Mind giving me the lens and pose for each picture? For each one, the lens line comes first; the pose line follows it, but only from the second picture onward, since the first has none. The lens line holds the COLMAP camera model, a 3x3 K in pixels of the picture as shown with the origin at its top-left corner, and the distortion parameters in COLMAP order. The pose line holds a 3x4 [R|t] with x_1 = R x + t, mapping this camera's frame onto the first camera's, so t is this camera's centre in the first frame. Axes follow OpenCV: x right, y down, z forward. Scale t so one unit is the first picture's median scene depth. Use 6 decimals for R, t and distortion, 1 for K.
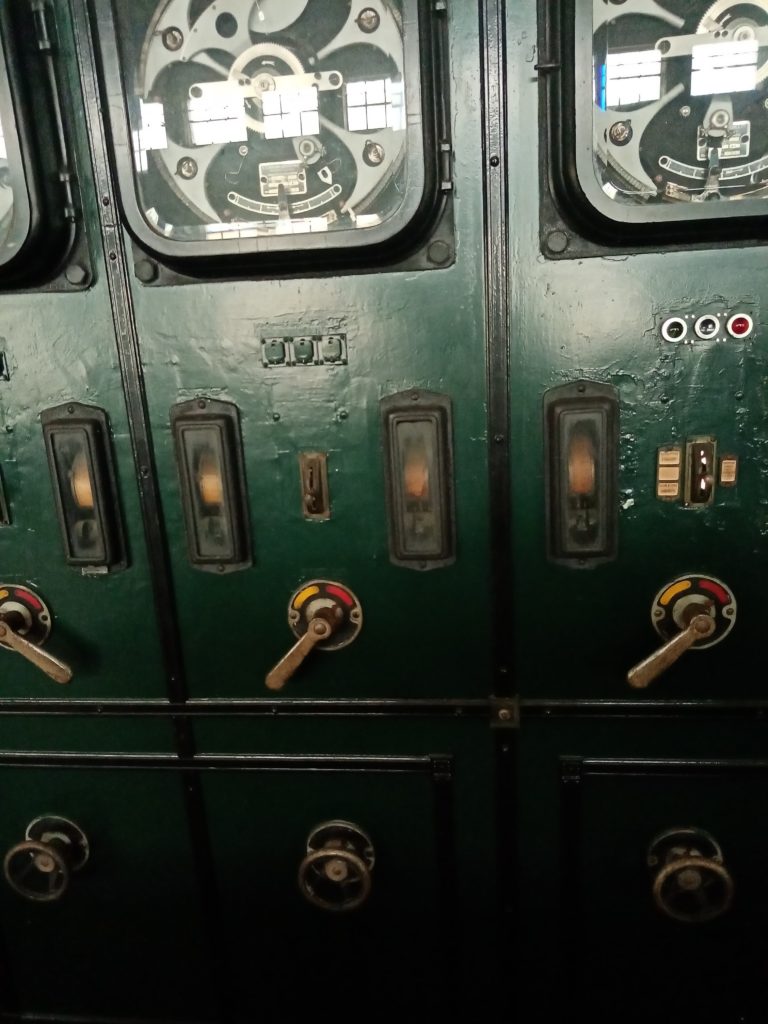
lens RADIAL K [[758.8, 0, 384.0], [0, 758.8, 512.0], [0, 0, 1]] dist [-0.009067, -0.008557]
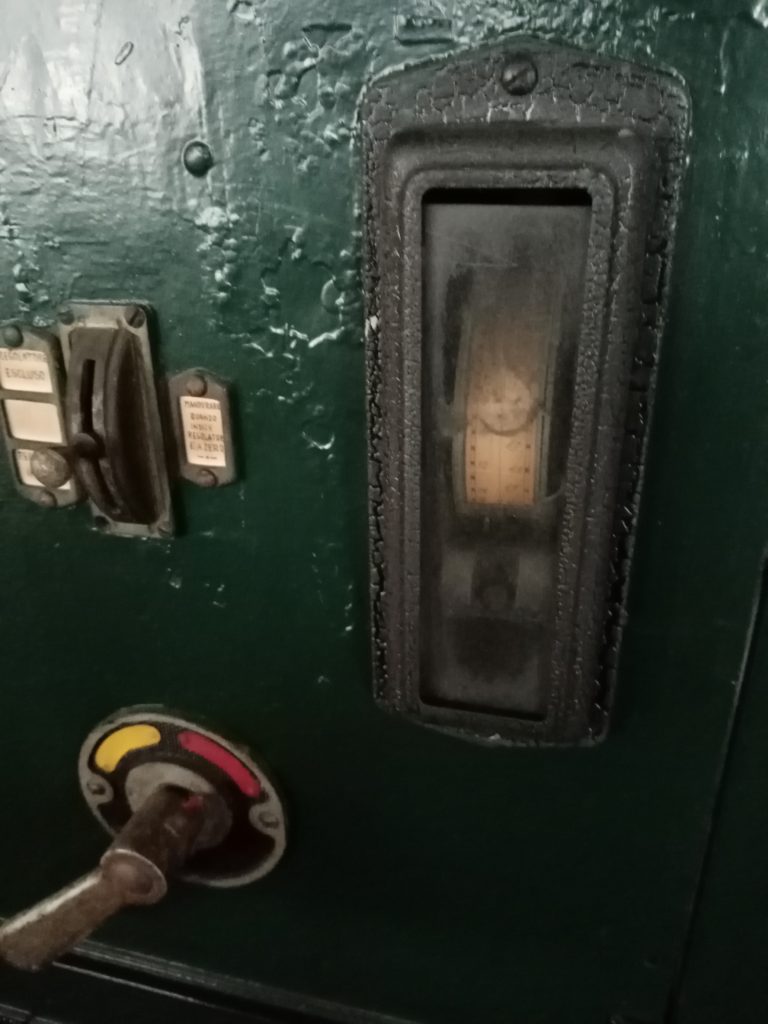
lens RADIAL K [[788.5, 0, 384.0], [0, 788.5, 512.0], [0, 0, 1]] dist [0.038382, -0.091309]
pose [[0.990551, 0.101053, -0.092721, 0.580802], [-0.084220, 0.981789, 0.170284, -0.085734], [0.108240, -0.160866, 0.981023, 0.726828]]
